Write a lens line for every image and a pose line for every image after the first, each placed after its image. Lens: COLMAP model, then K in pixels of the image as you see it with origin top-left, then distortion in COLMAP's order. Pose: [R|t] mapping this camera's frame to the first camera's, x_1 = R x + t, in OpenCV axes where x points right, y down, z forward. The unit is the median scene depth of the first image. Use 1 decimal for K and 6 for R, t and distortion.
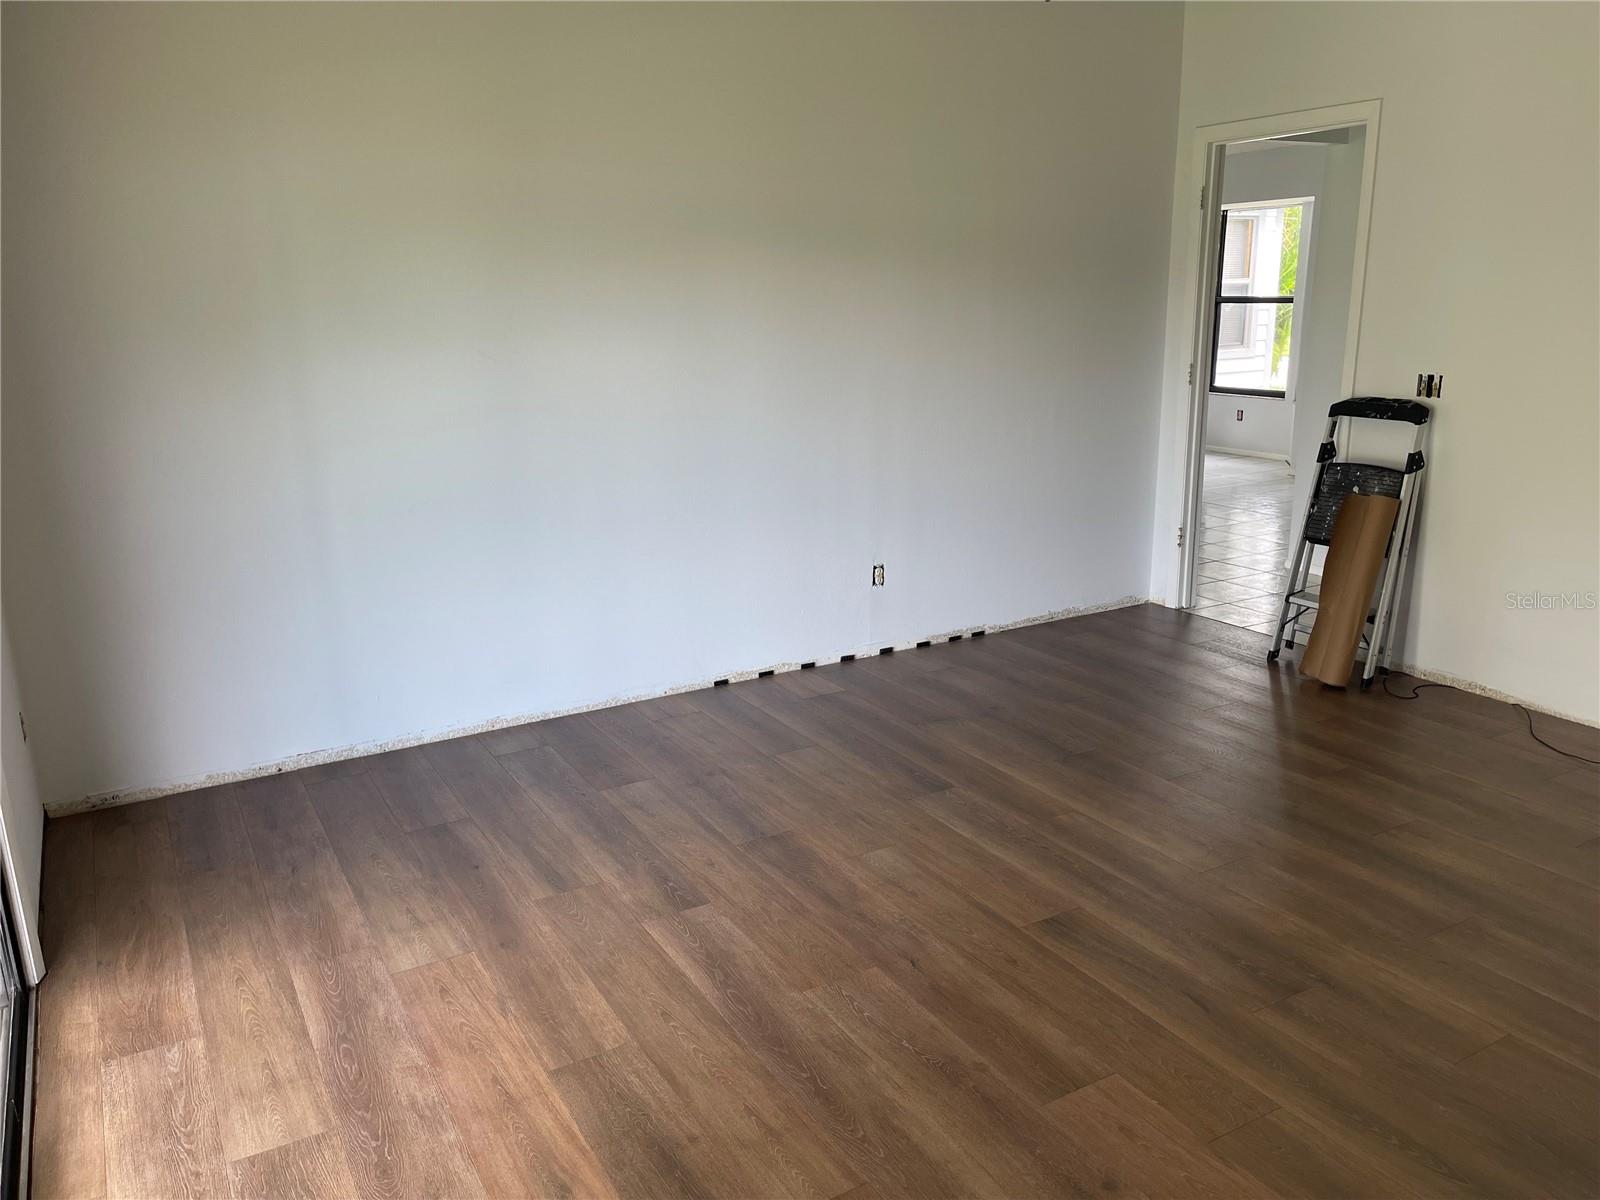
lens RADIAL K [[1205.4, 0, 799.0], [0, 1205.4, 603.3], [0, 0, 1]] dist [0.064485, -0.081224]
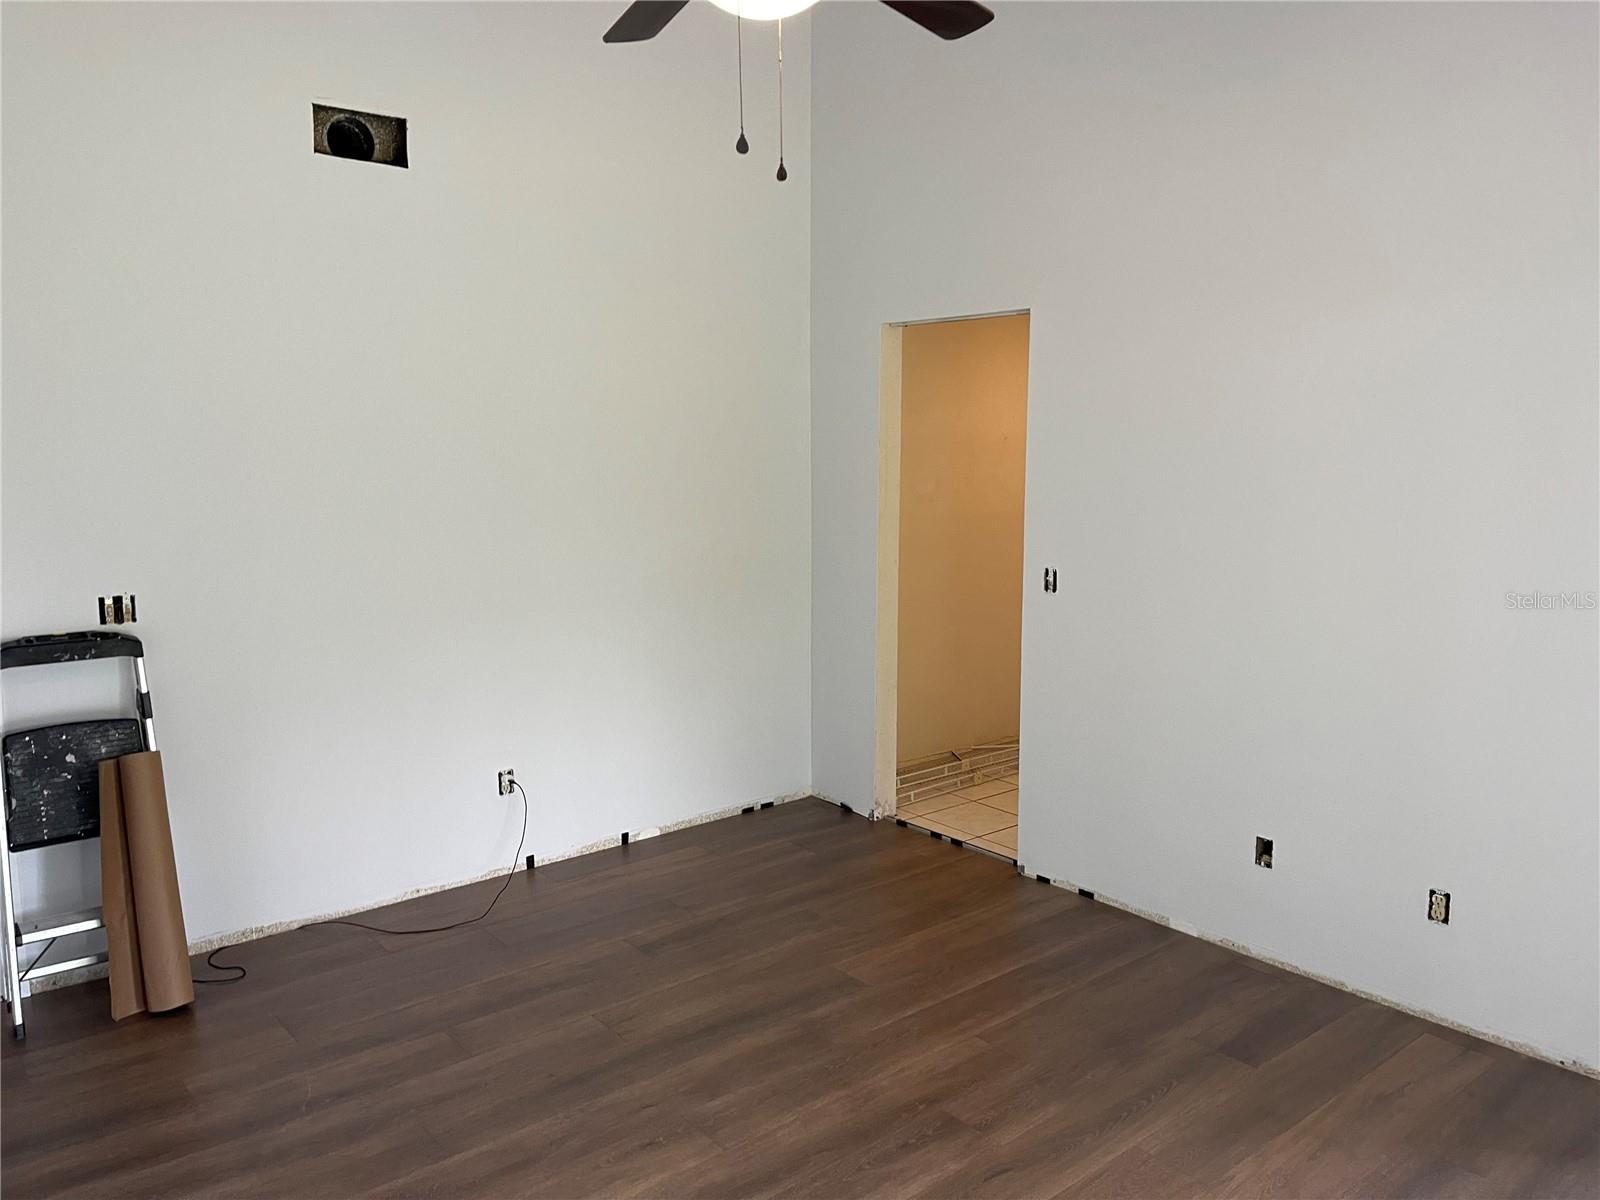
lens RADIAL K [[1205.4, 0, 797.9], [0, 1205.4, 600.1], [0, 0, 1]] dist [0.064485, -0.081224]
pose [[-0.179764, -0.110685, 0.977463, -0.345900], [0.254780, 0.954505, 0.154942, -0.195984], [-0.950143, 0.276891, -0.143386, 0.694935]]
